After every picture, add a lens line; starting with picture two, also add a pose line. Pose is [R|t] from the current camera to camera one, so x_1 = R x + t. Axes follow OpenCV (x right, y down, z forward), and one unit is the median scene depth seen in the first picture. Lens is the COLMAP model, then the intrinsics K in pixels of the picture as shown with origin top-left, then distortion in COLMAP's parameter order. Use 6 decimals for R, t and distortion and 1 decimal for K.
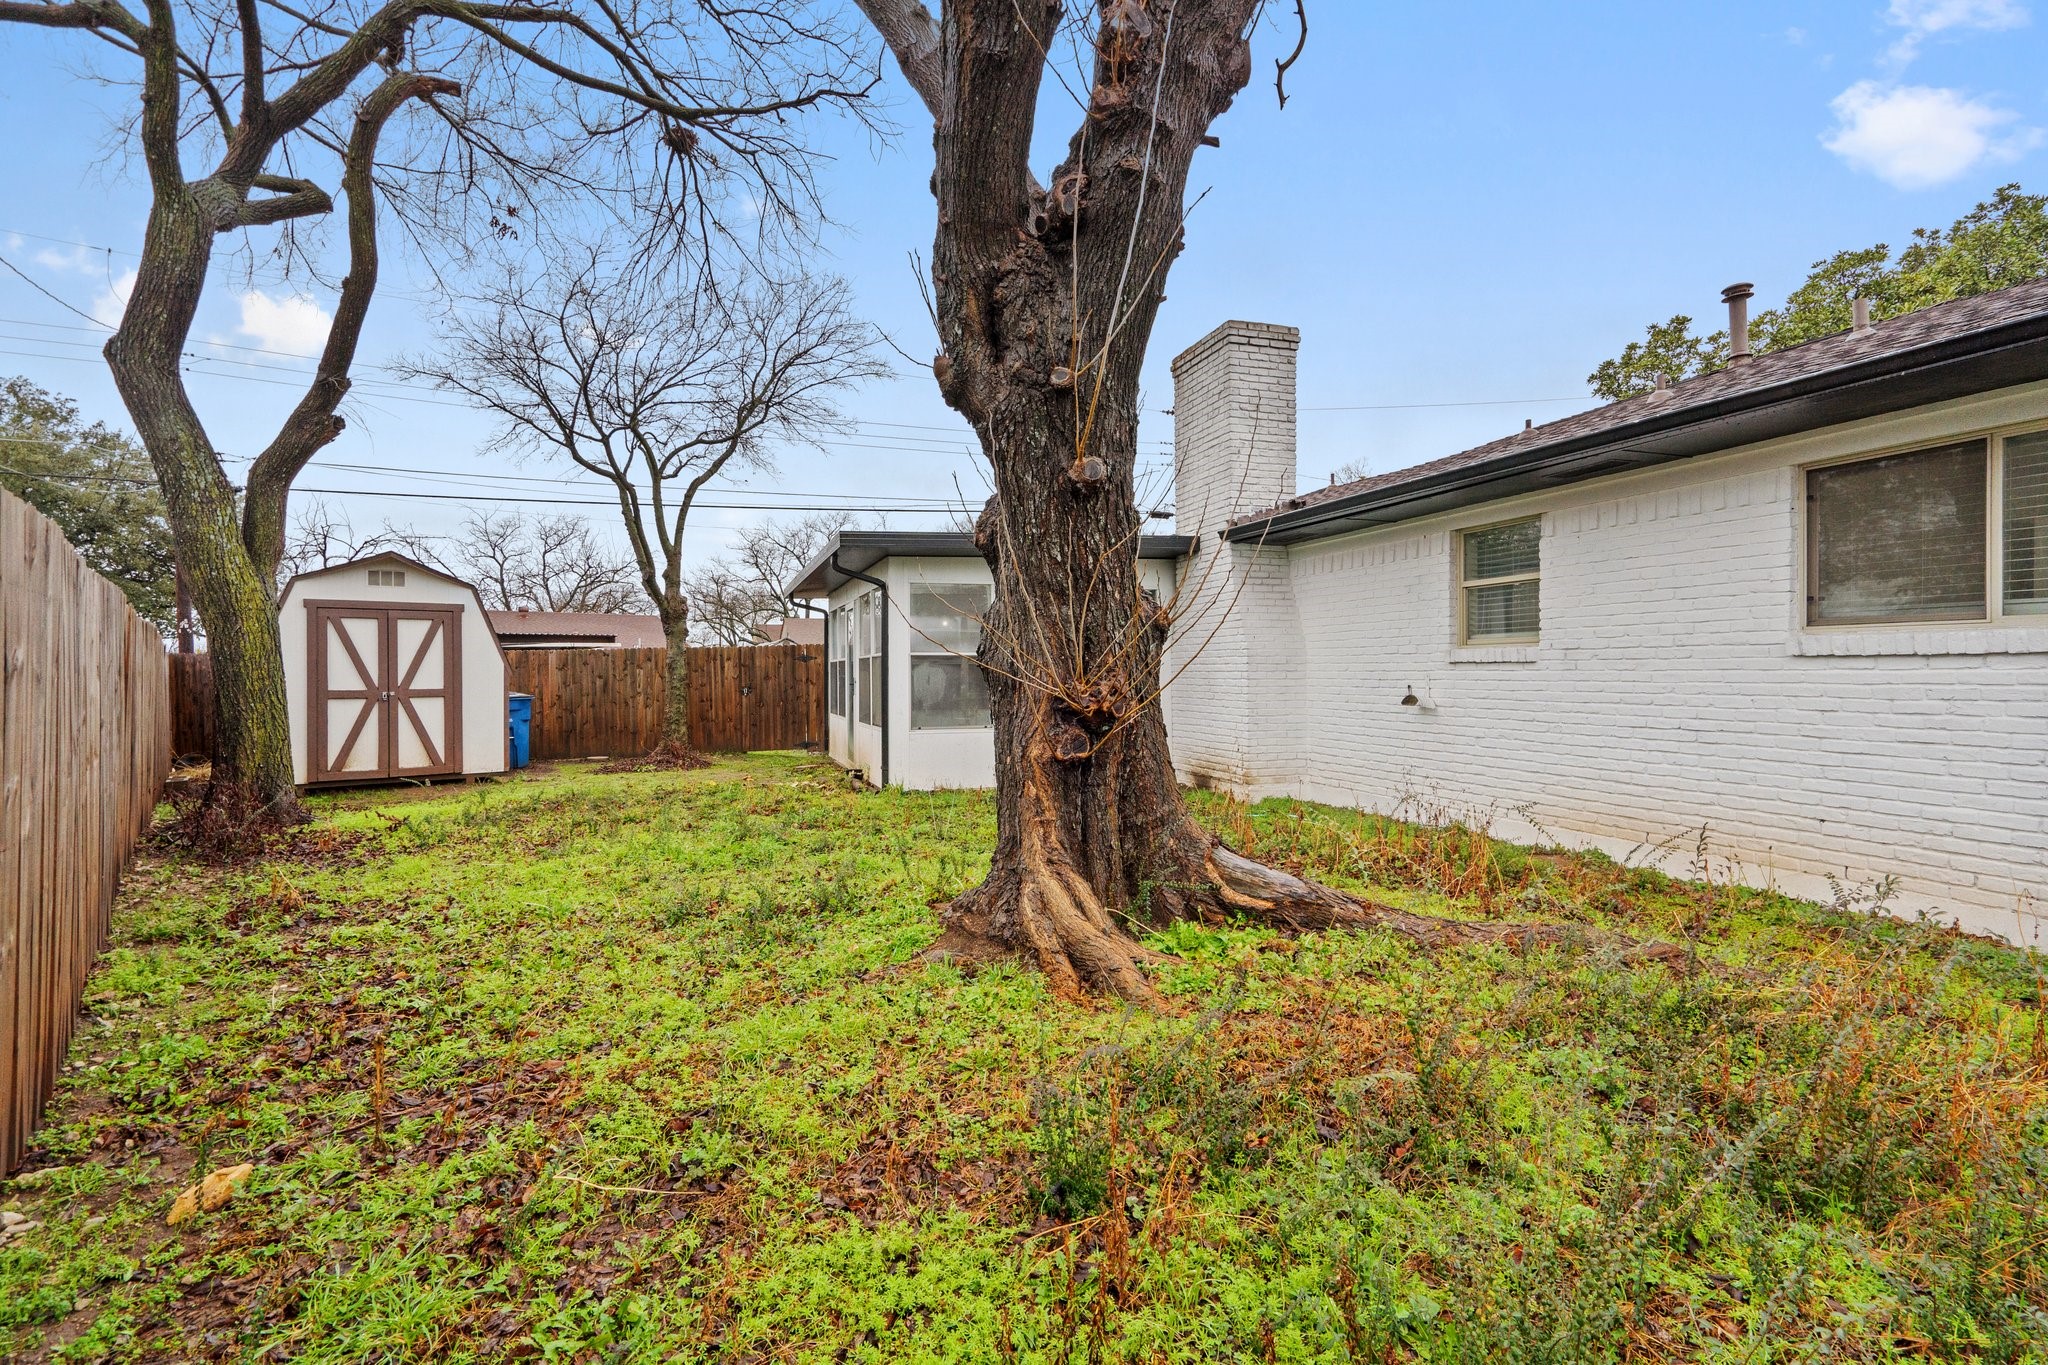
lens RADIAL K [[975.6, 0, 1024.0], [0, 975.6, 682.5], [0, 0, 1]] dist [0.001894, -0.000067]
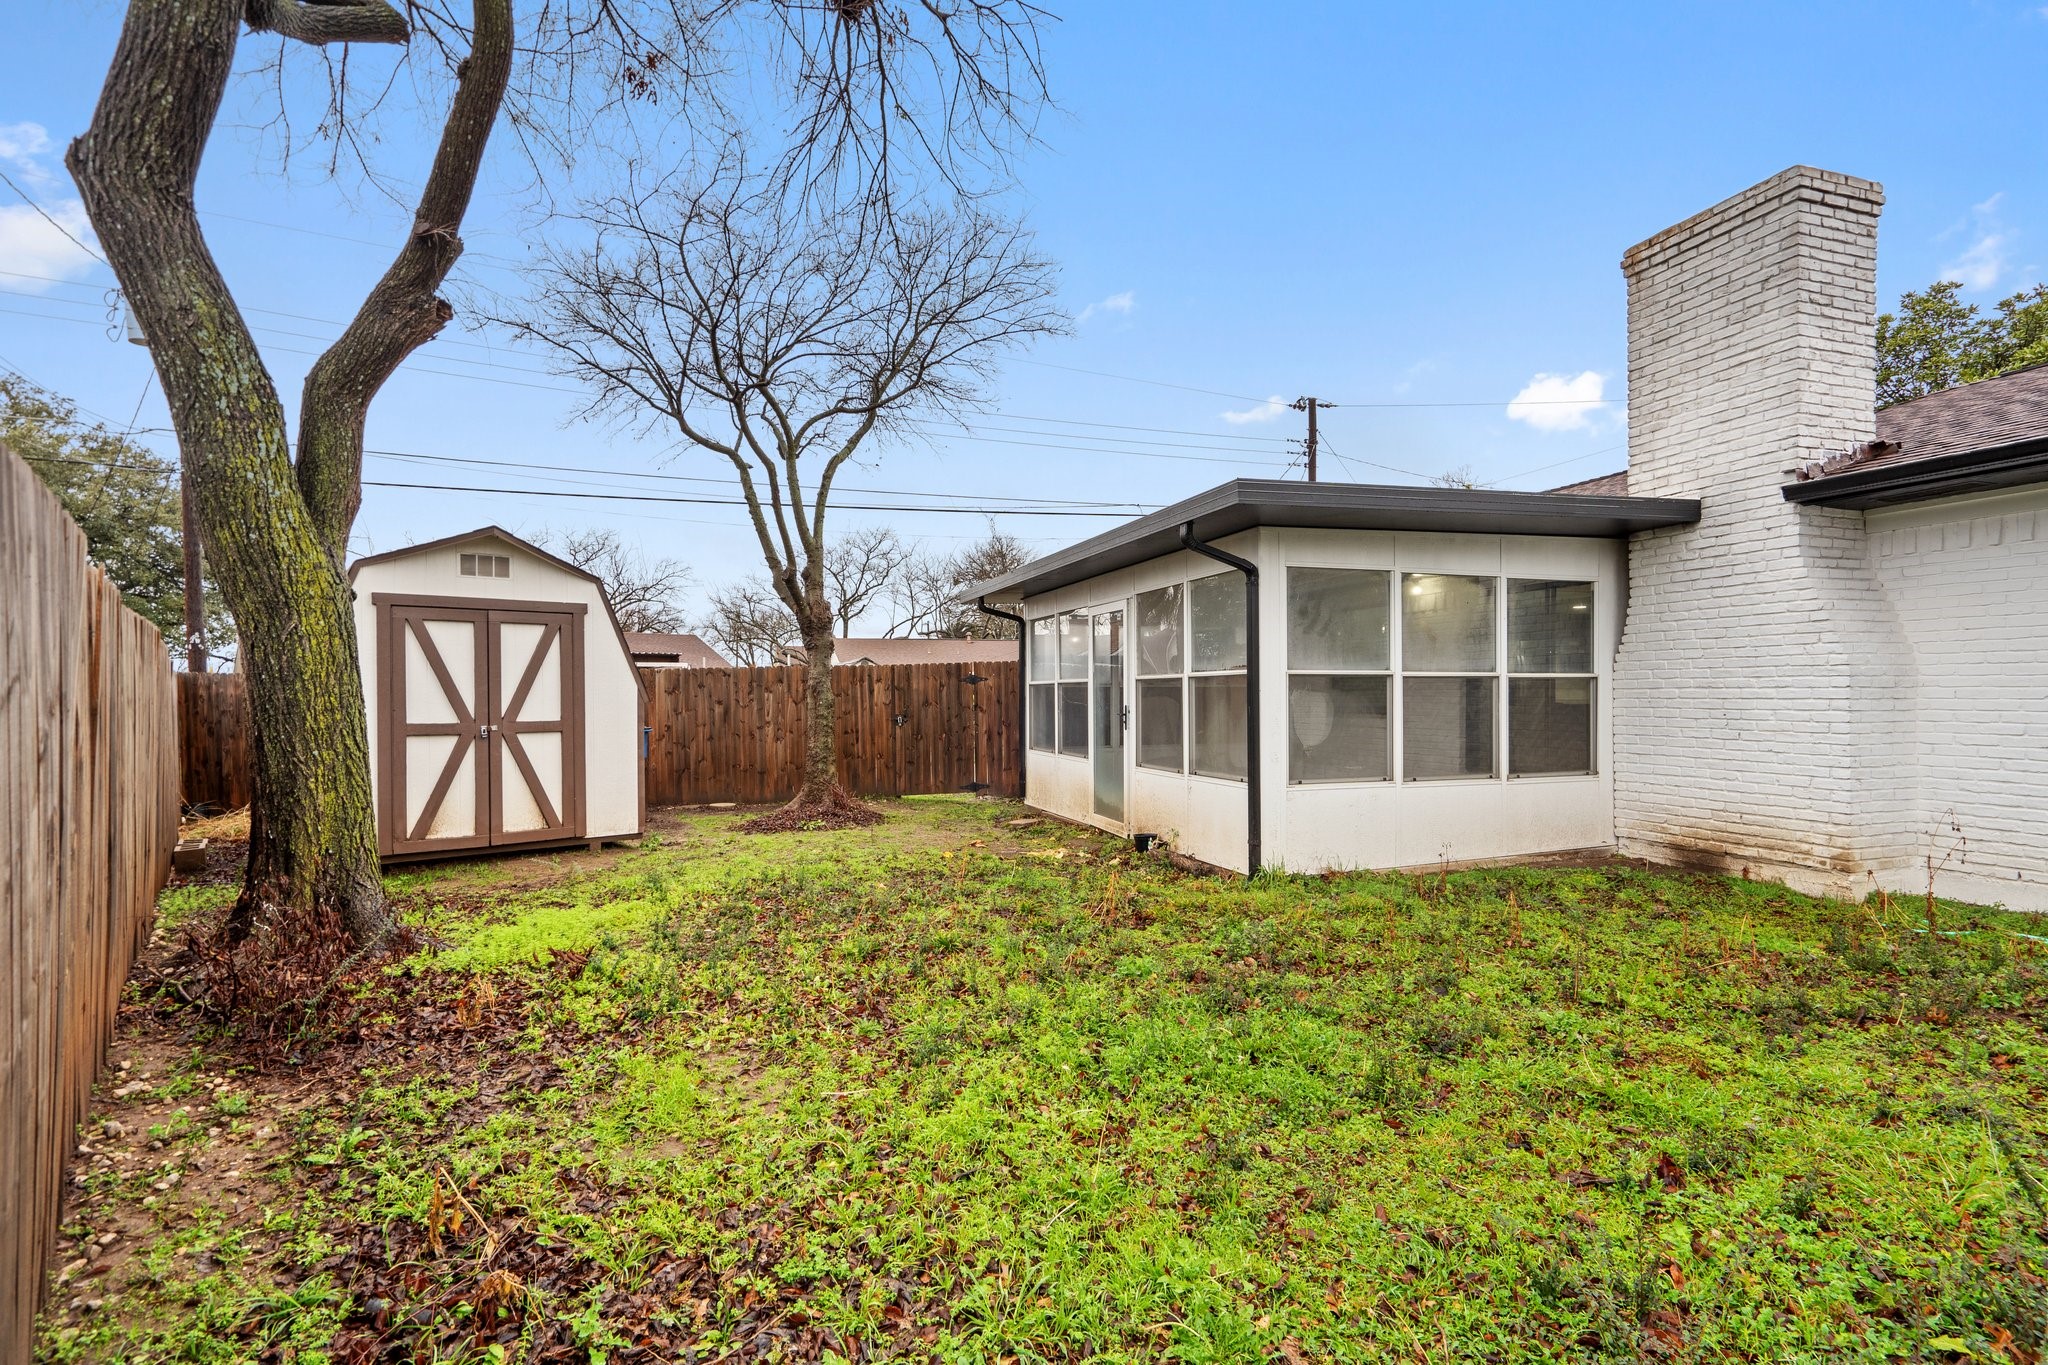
lens RADIAL K [[955.0, 0, 1025.6], [0, 955.0, 709.9], [0, 0, 1]] dist [-0.001109, 0.000910]
pose [[0.999966, 0.000862, 0.008168, -0.263006], [-0.000907, 0.999984, 0.005609, -0.005927], [-0.008163, -0.005617, 0.999951, 0.299149]]
